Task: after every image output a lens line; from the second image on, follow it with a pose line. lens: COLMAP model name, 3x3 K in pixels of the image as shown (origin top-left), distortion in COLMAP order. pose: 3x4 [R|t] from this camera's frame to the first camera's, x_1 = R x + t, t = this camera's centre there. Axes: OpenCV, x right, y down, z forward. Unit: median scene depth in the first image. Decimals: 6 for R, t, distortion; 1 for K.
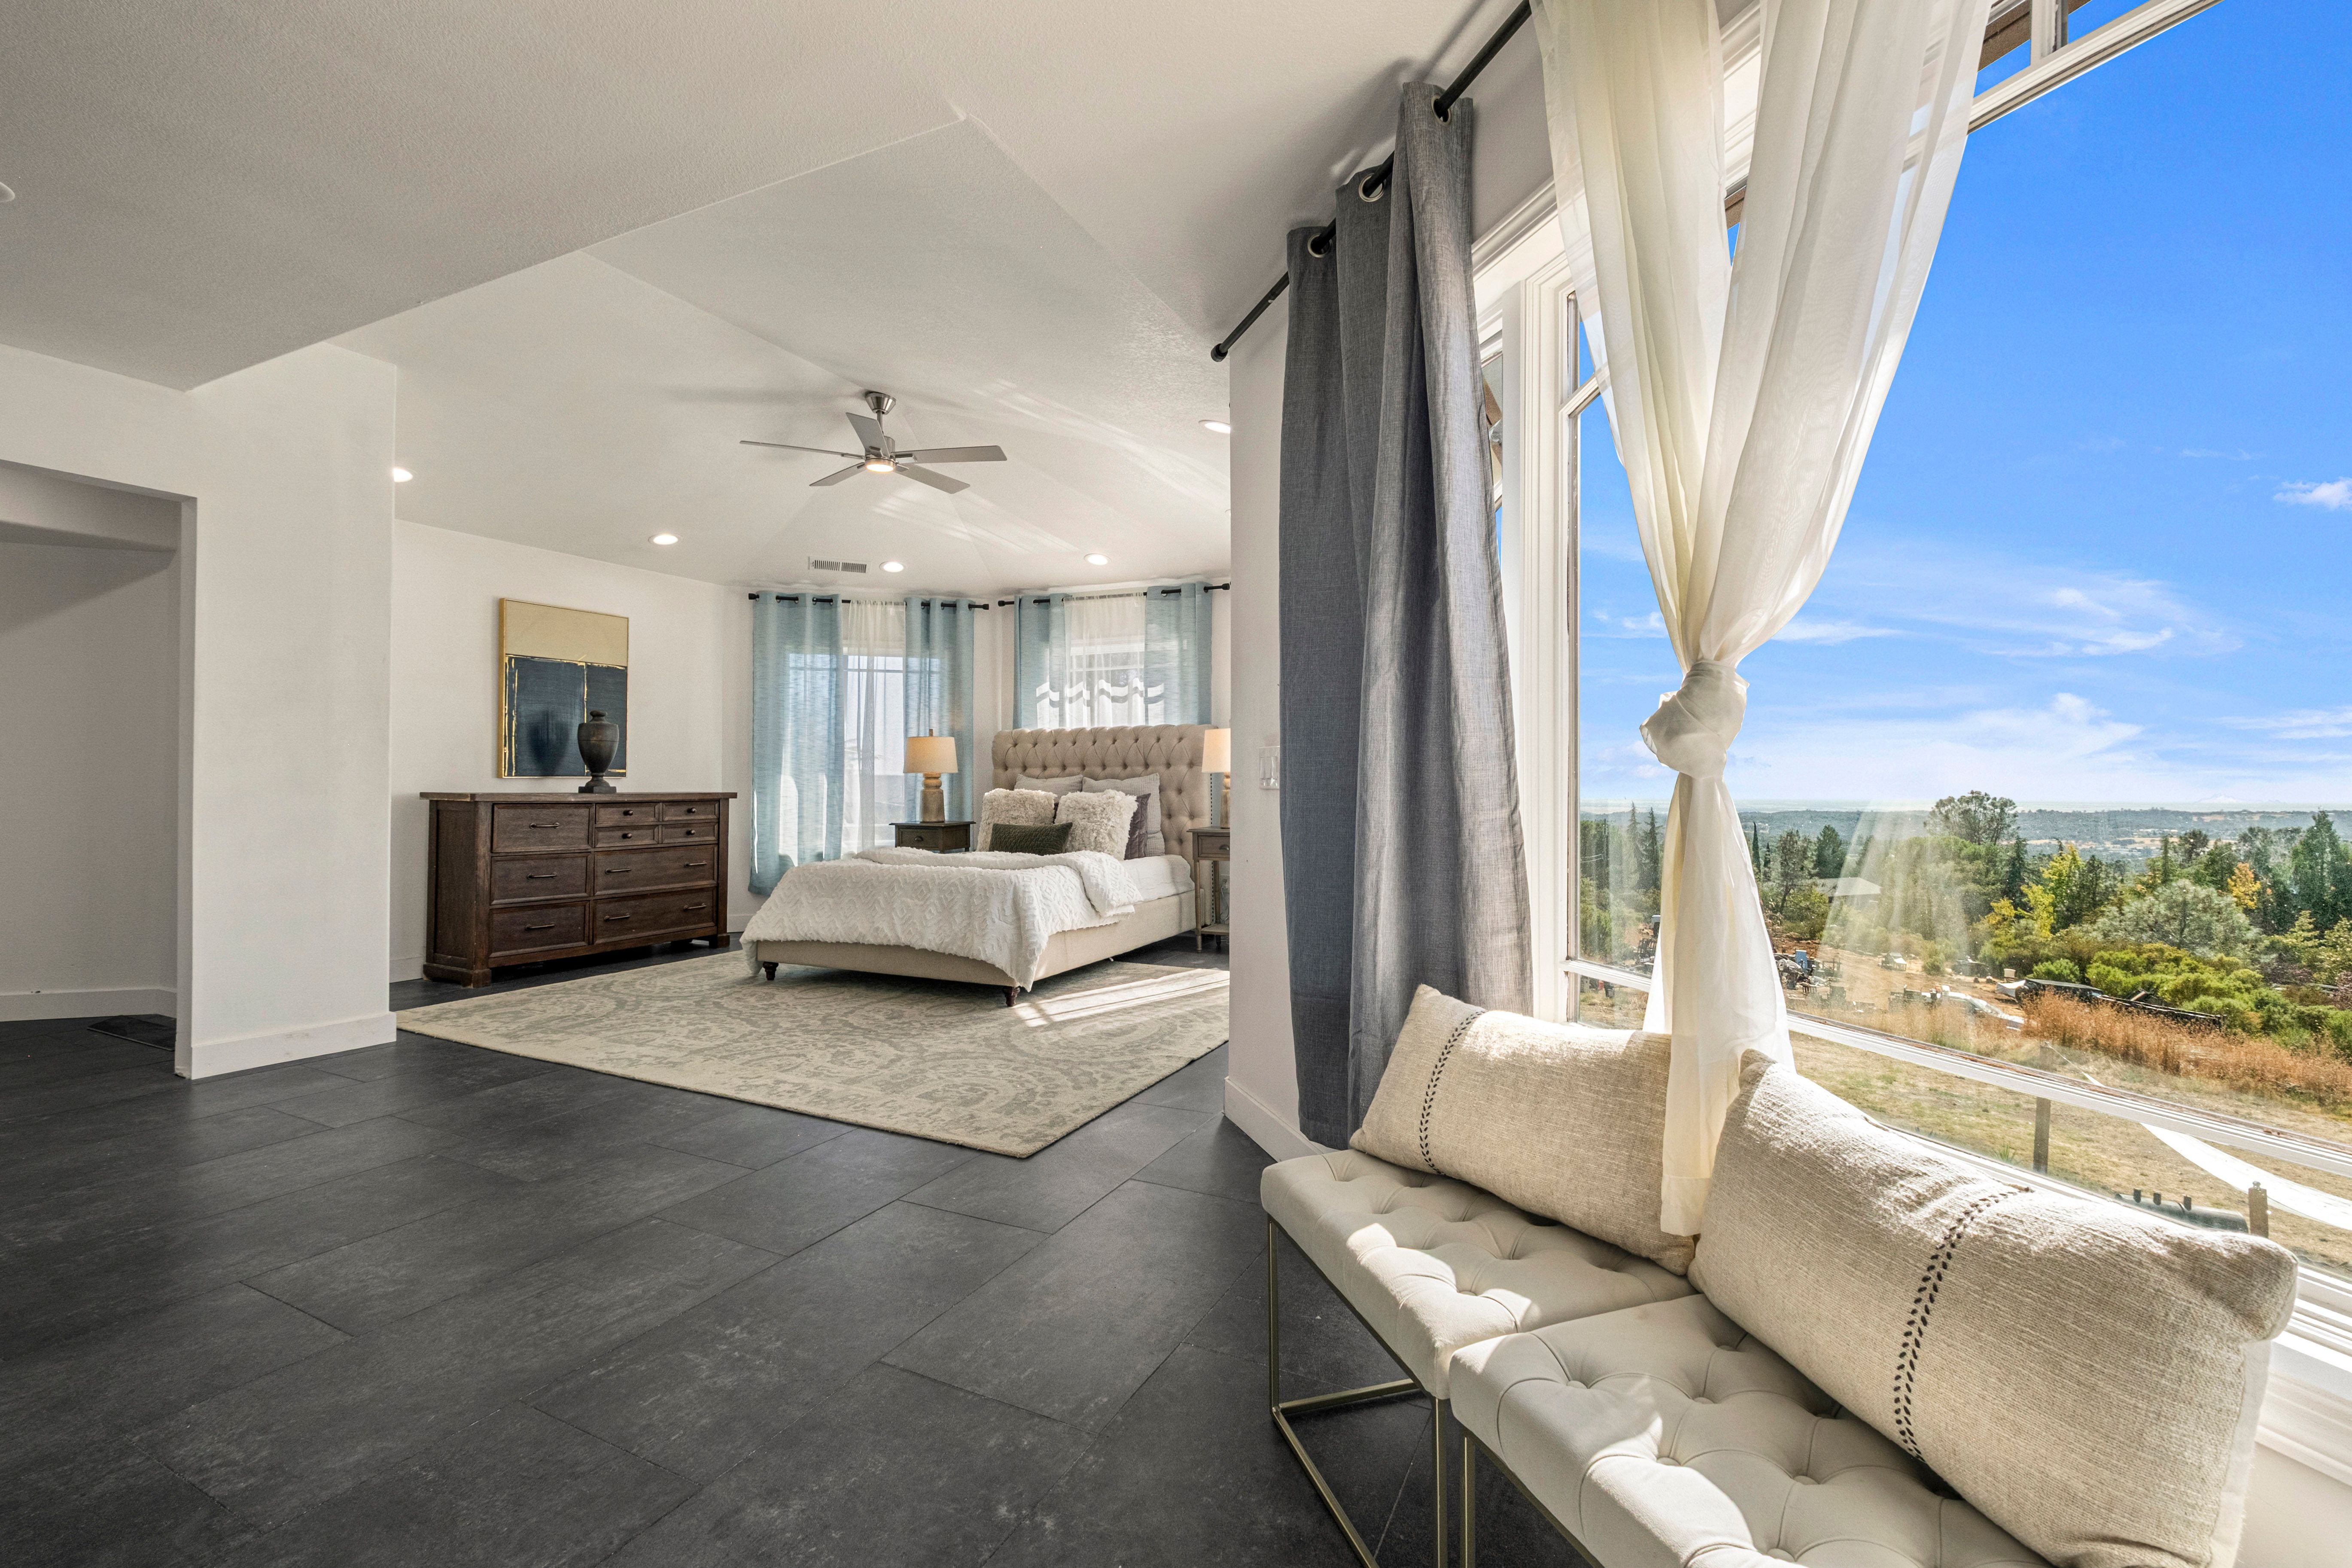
lens RADIAL K [[1023.0, 0, 1166.7], [0, 1023.0, 779.5], [0, 0, 1]] dist [-0.002953, 0.000618]
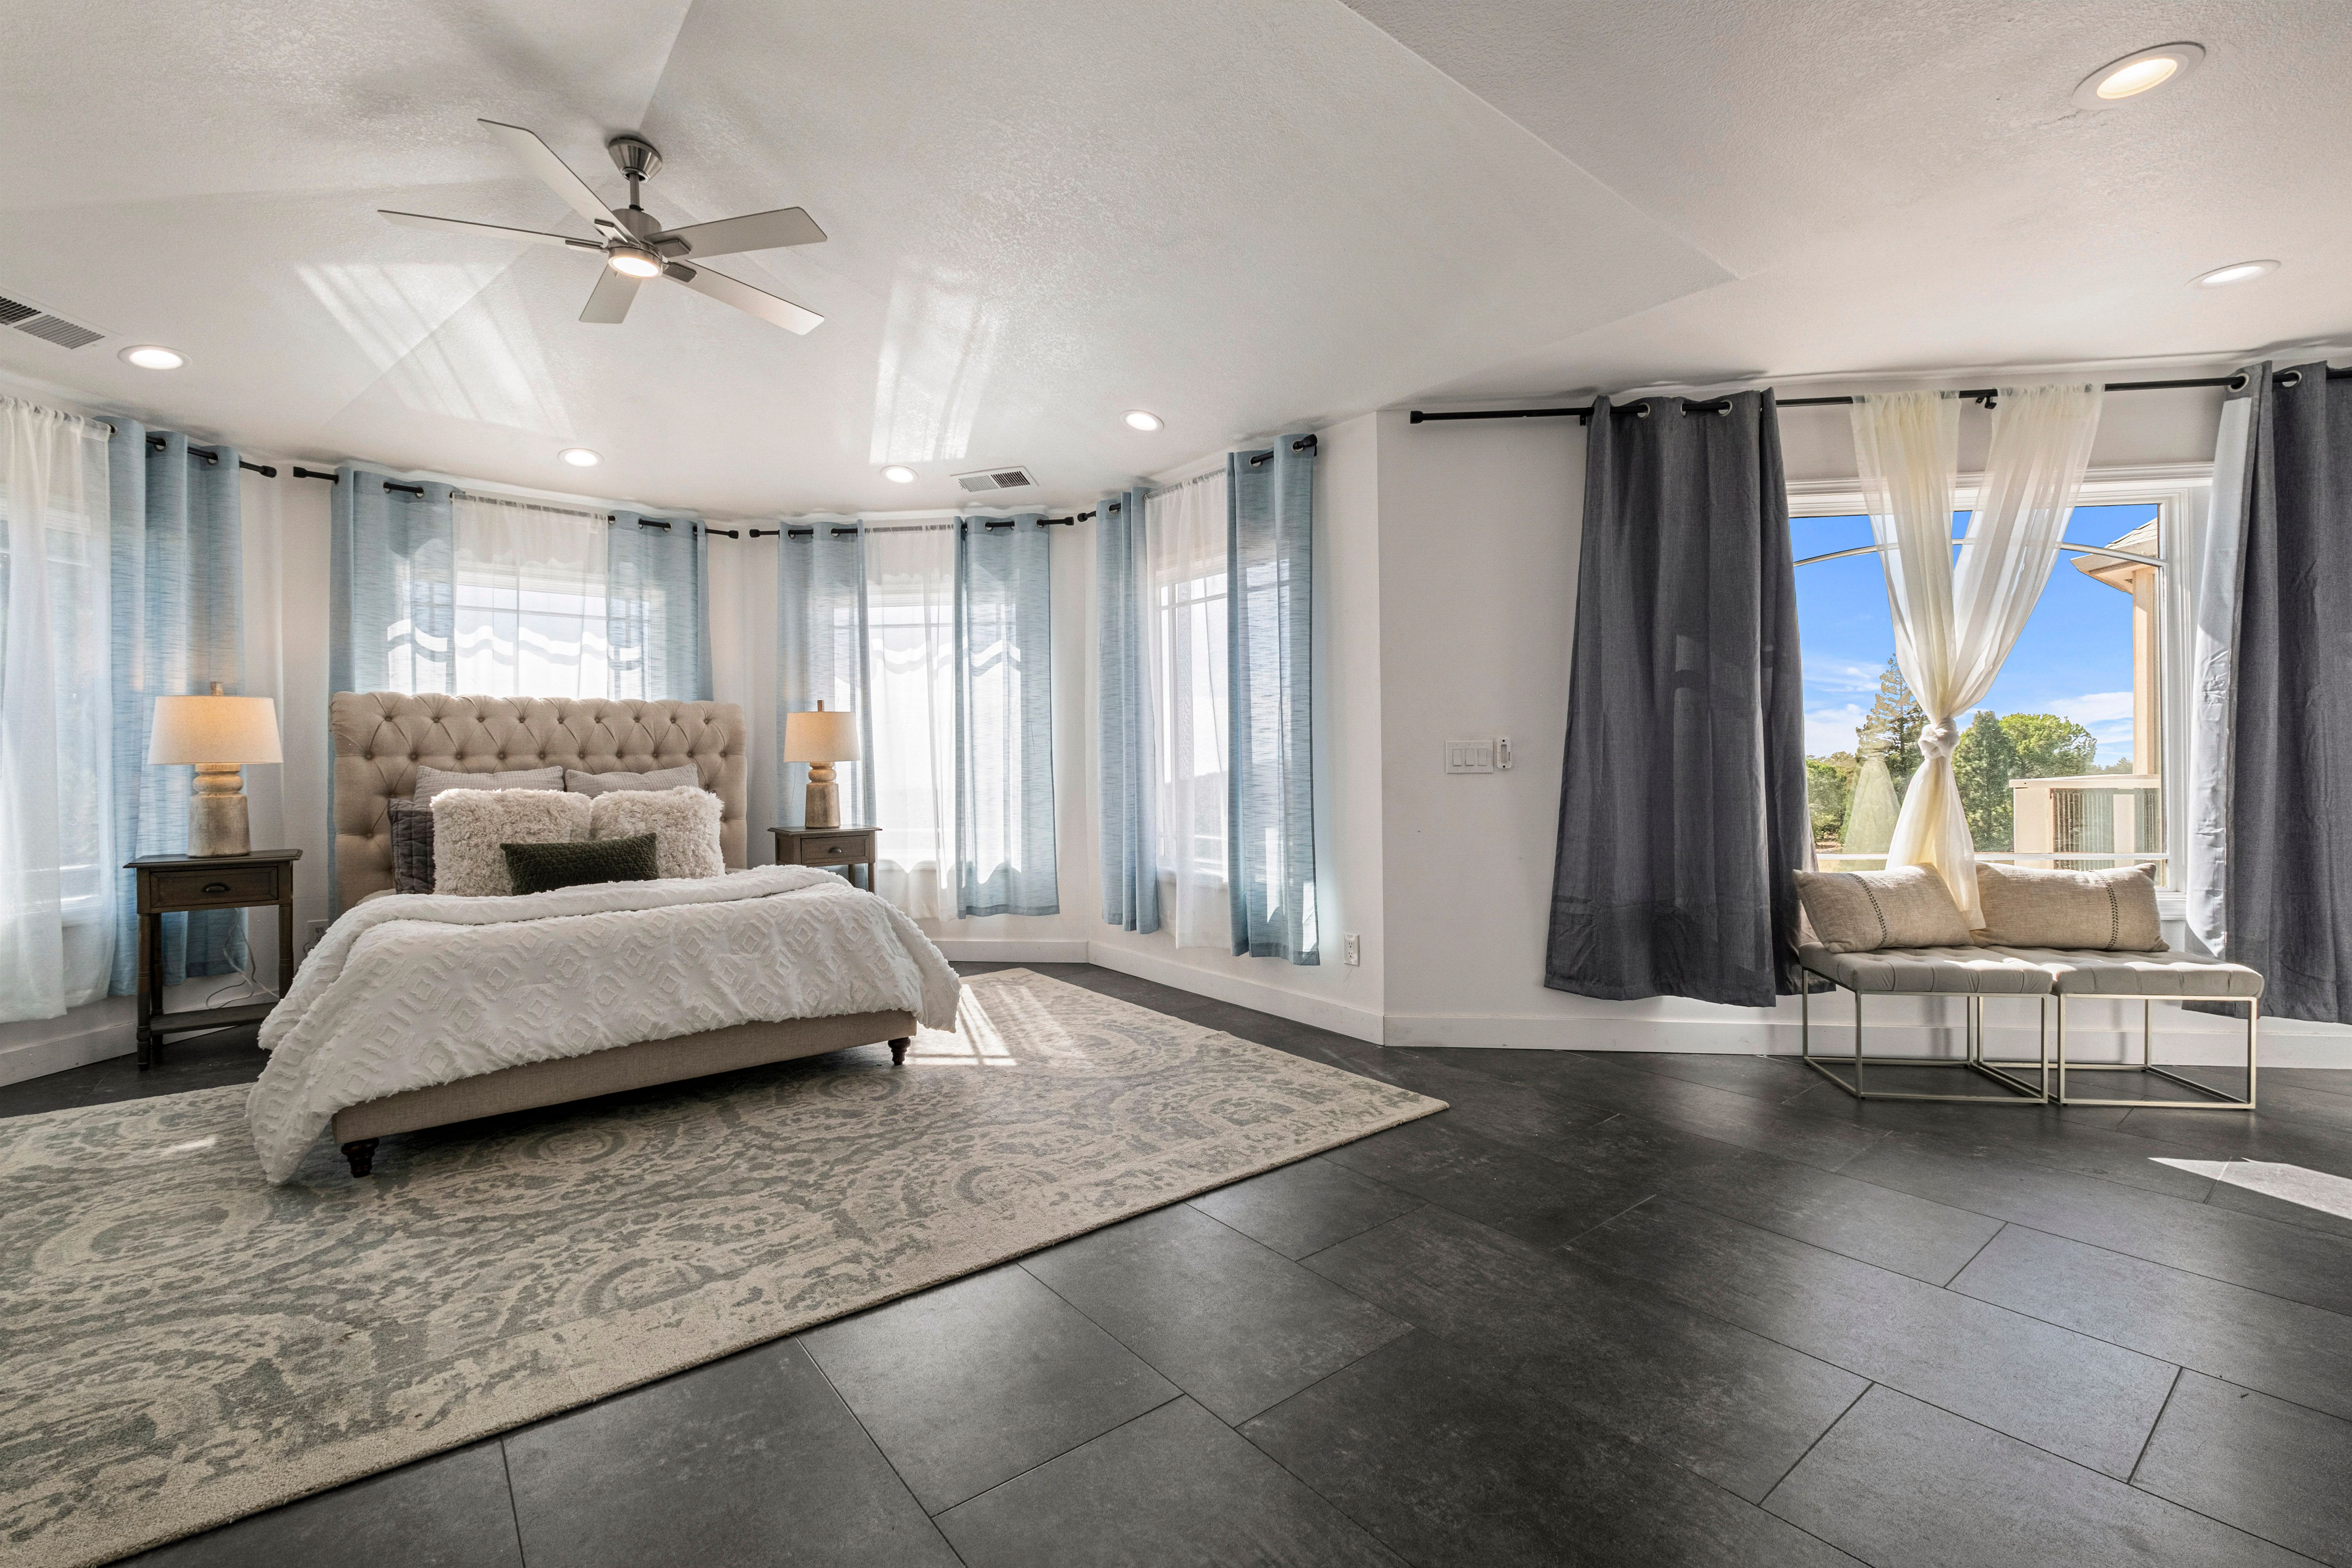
lens RADIAL K [[1023.0, 0, 1166.7], [0, 1023.0, 779.5], [0, 0, 1]] dist [-0.002953, 0.000618]
pose [[0.421915, -0.014850, 0.906514, -0.533168], [0.011054, 0.999876, 0.011235, 0.000811], [-0.906568, 0.005280, 0.422027, 0.343107]]
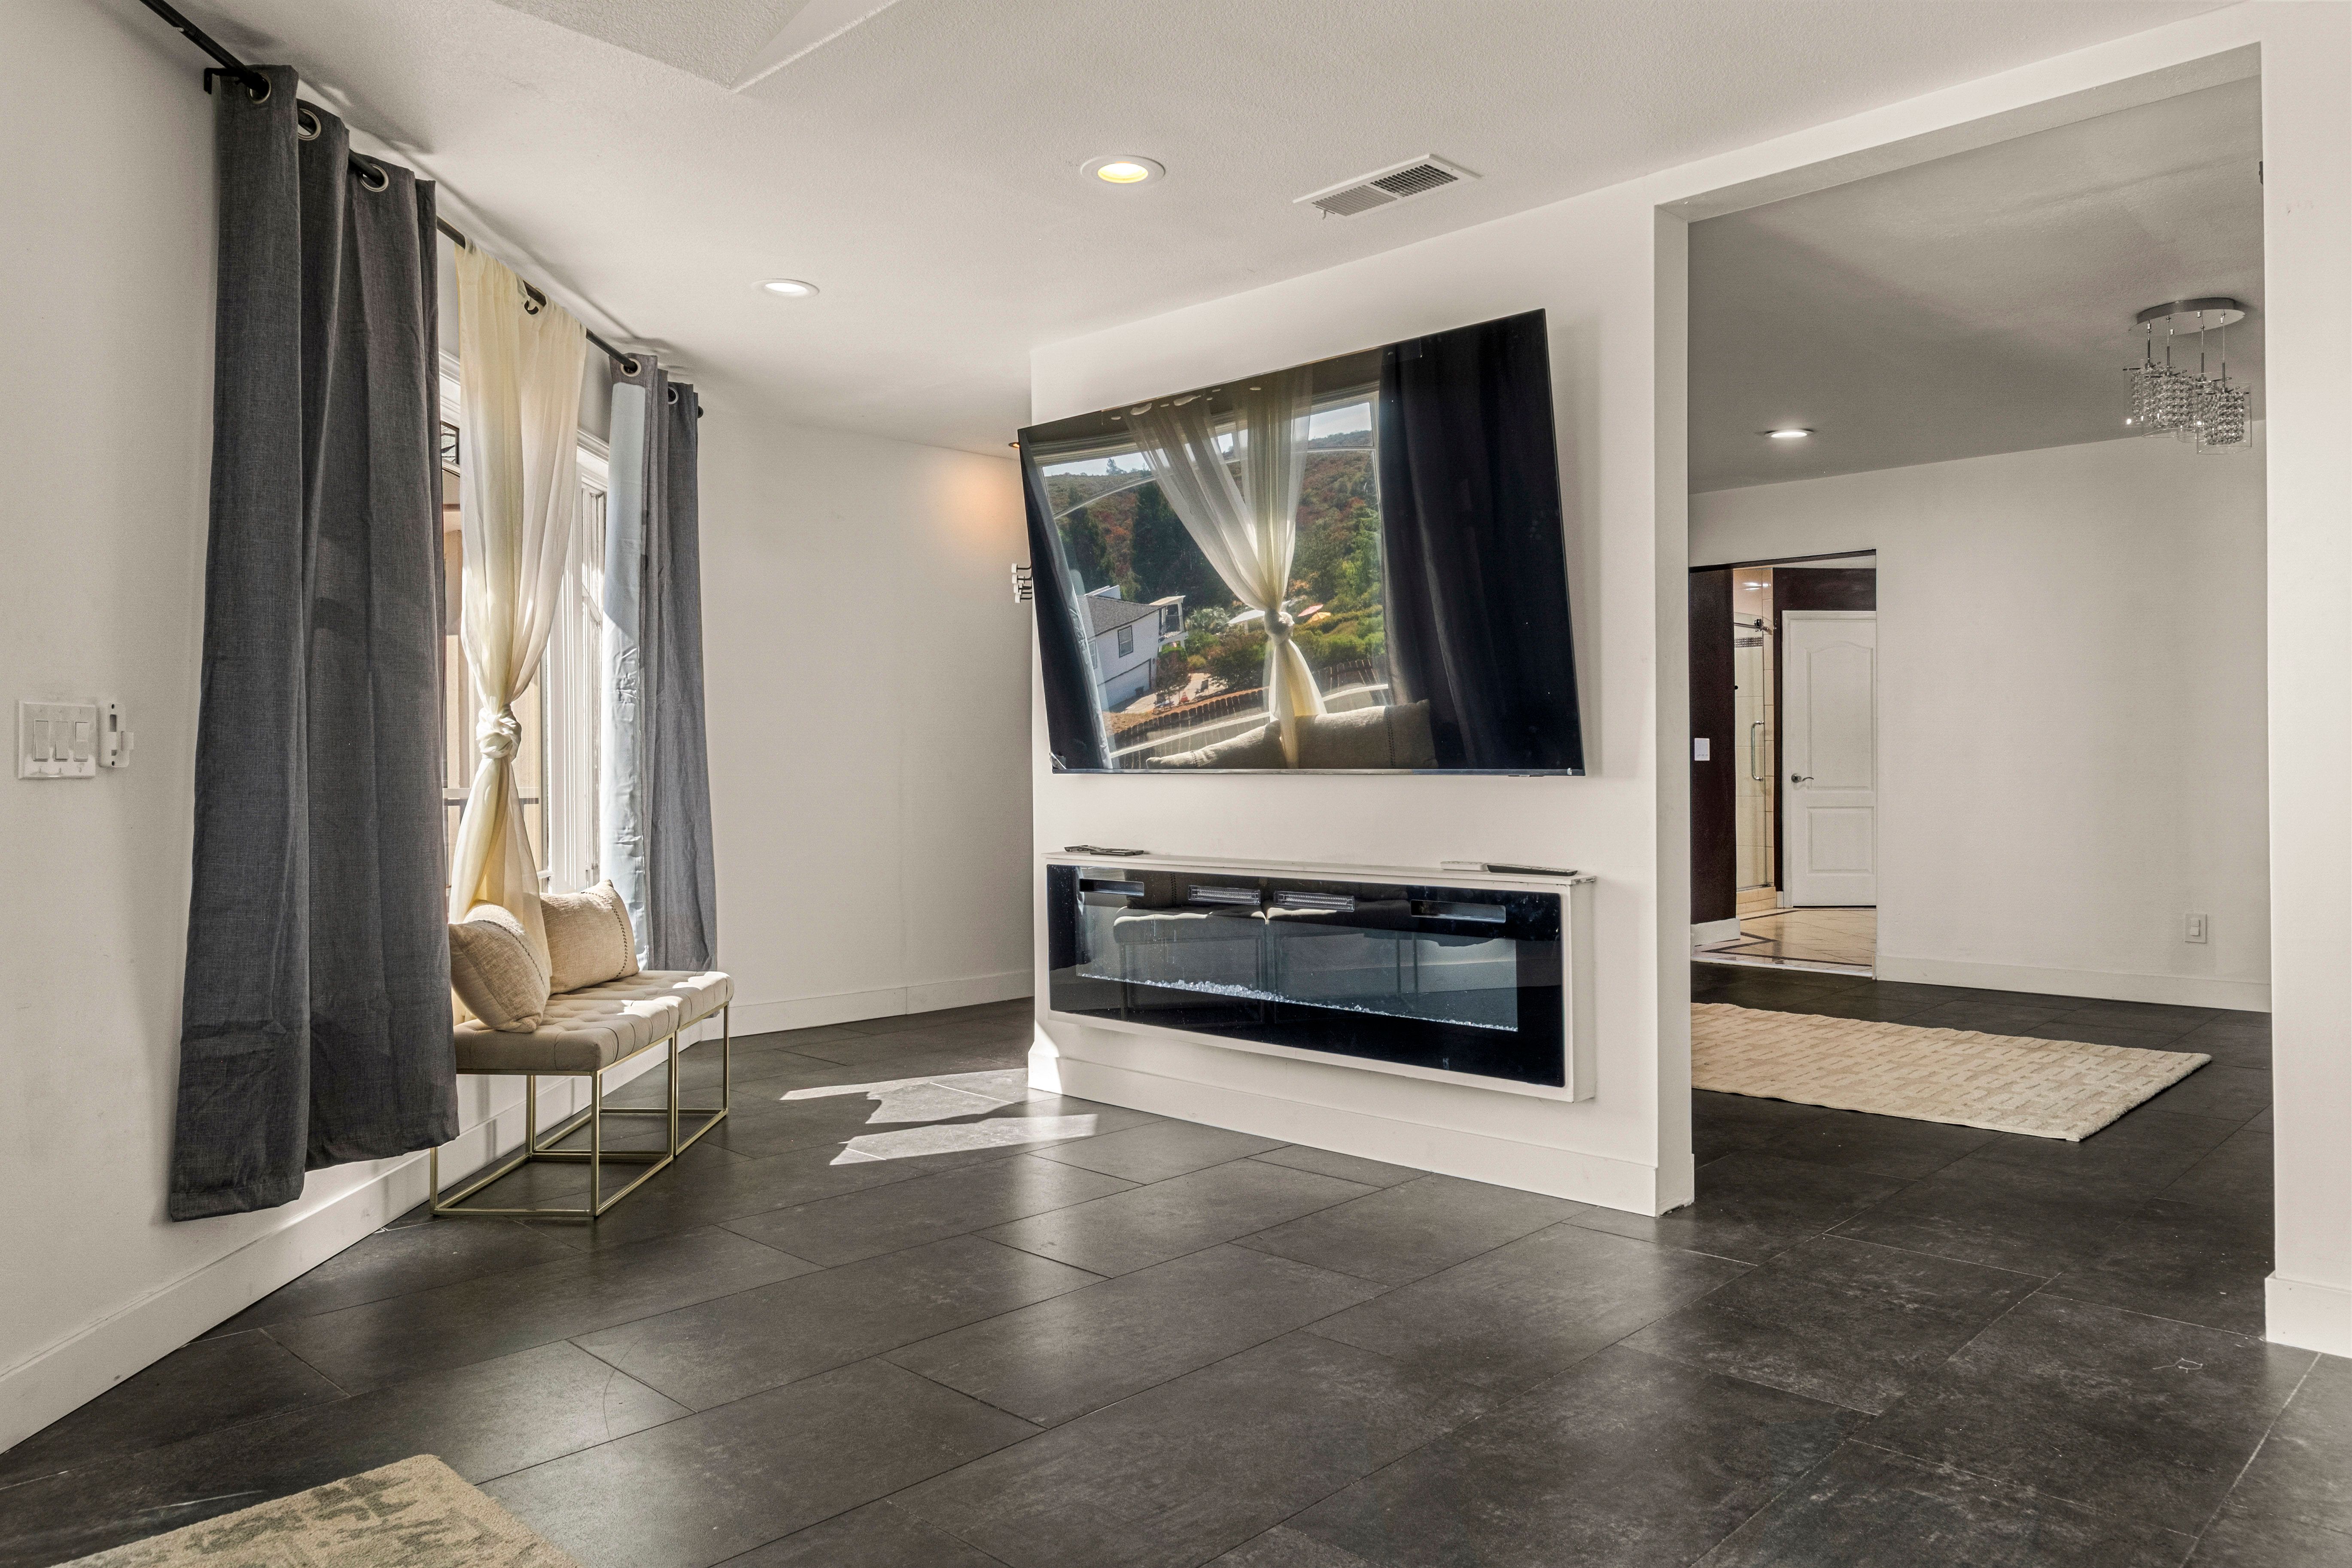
lens RADIAL K [[1611.7, 0, 1176.0], [0, 1611.7, 784.0], [0, 0, 1]] dist [-0.002307, -0.000135]
pose [[-0.962154, 0.003210, 0.272487, -0.315757], [0.007259, 0.999878, 0.013852, 0.003399], [-0.272409, 0.015306, -0.962060, 0.718148]]
